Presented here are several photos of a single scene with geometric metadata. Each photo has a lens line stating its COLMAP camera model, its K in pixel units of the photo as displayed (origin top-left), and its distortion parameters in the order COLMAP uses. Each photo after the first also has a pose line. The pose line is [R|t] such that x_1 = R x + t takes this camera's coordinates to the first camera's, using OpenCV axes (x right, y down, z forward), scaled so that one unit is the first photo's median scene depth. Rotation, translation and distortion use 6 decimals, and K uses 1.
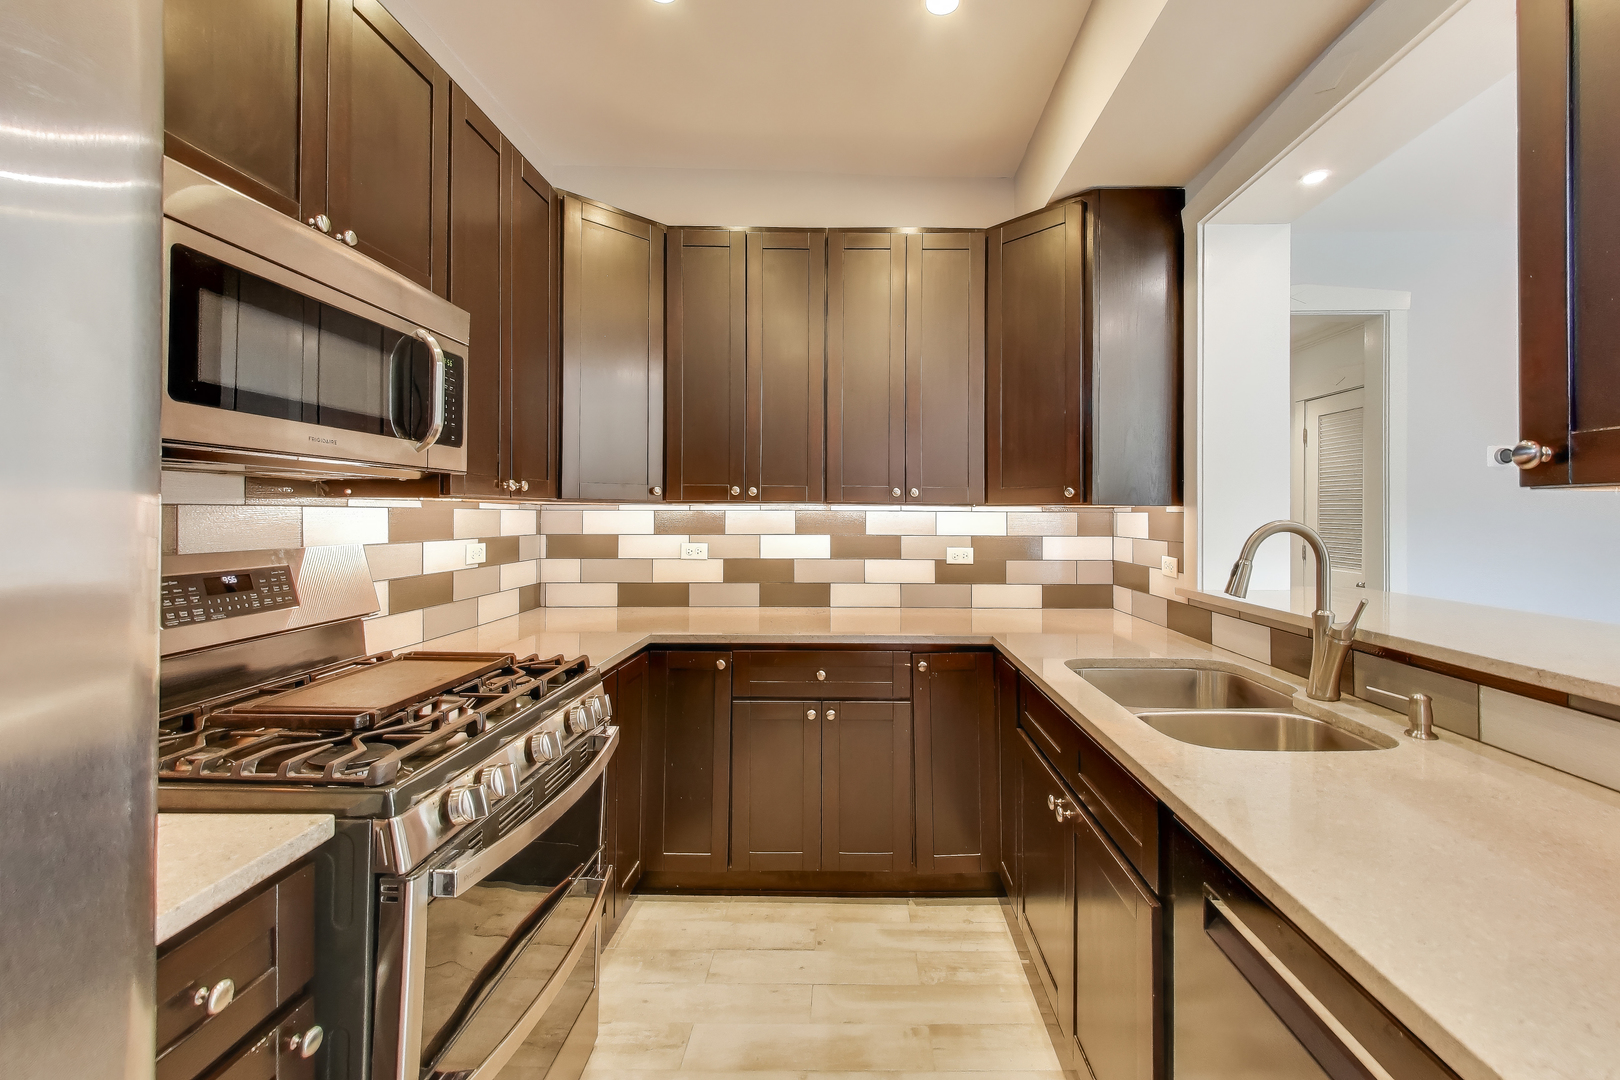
lens RADIAL K [[781.3, 0, 925.5], [0, 781.3, 519.6], [0, 0, 1]] dist [0.006039, 0.000126]
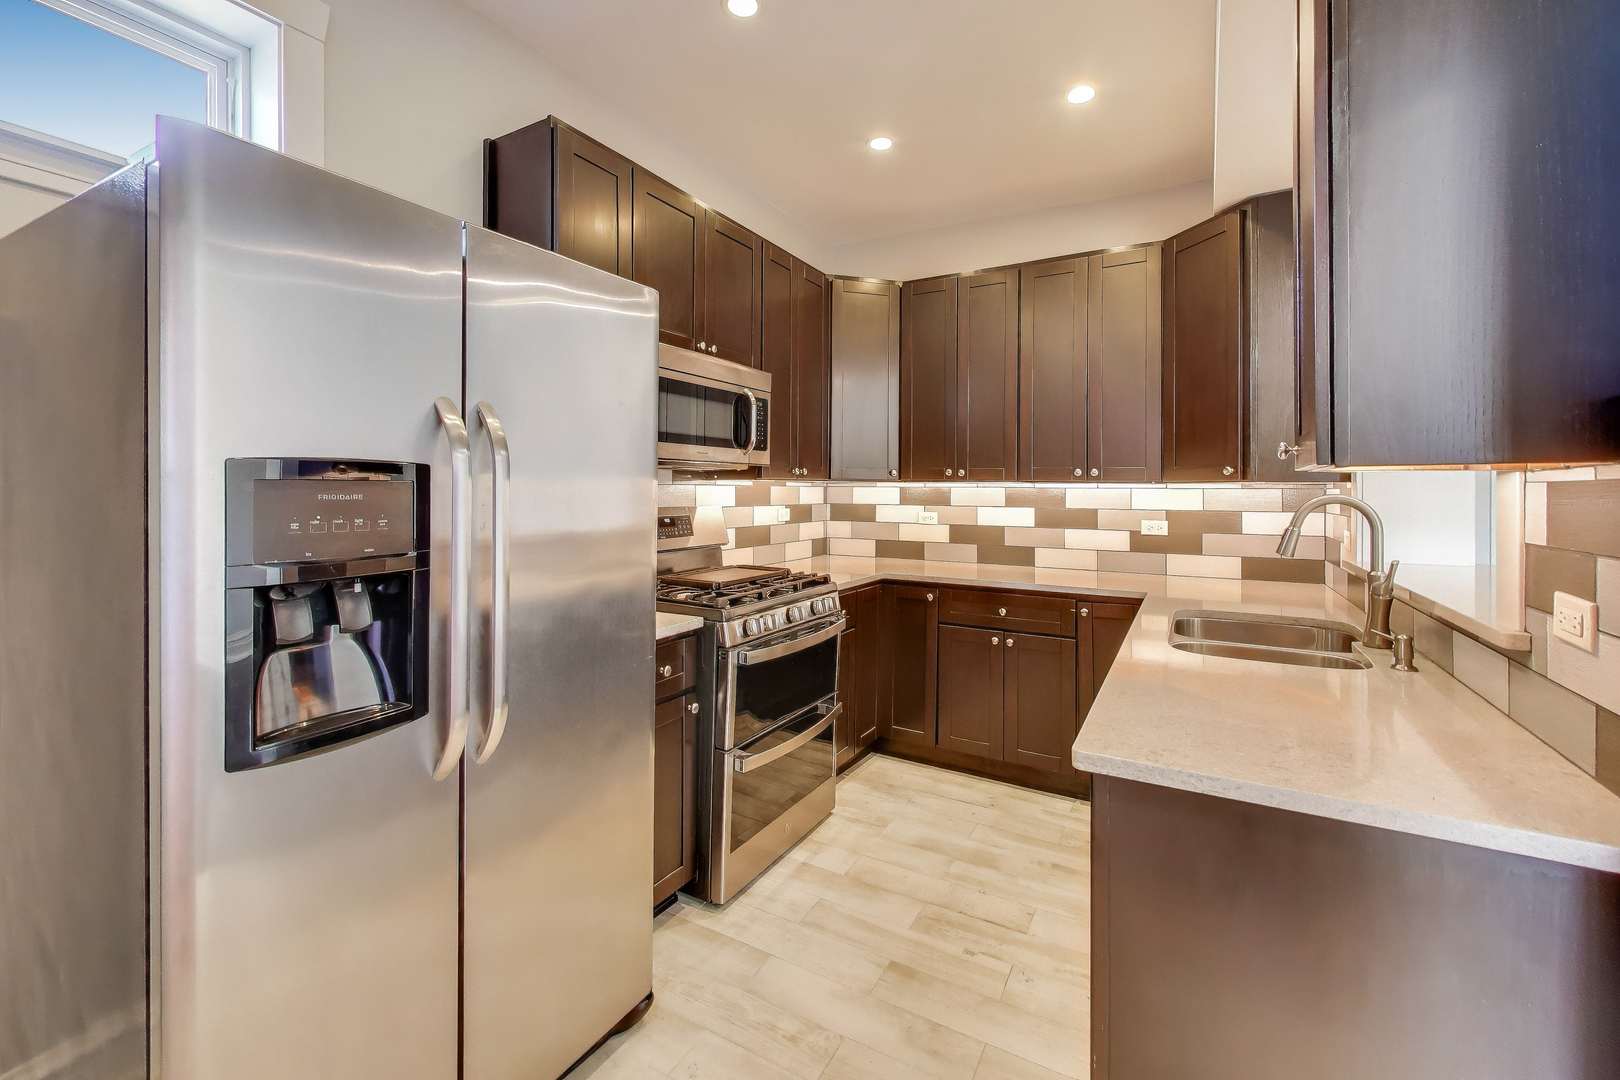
lens RADIAL K [[697.0, 0, 784.9], [0, 697.0, 504.4], [0, 0, 1]] dist [0.047365, -0.000118]
pose [[0.852653, 0.013184, -0.522311, 0.172659], [-0.007346, 0.999885, 0.013247, 0.004538], [0.522426, -0.007458, 0.852652, -0.207296]]
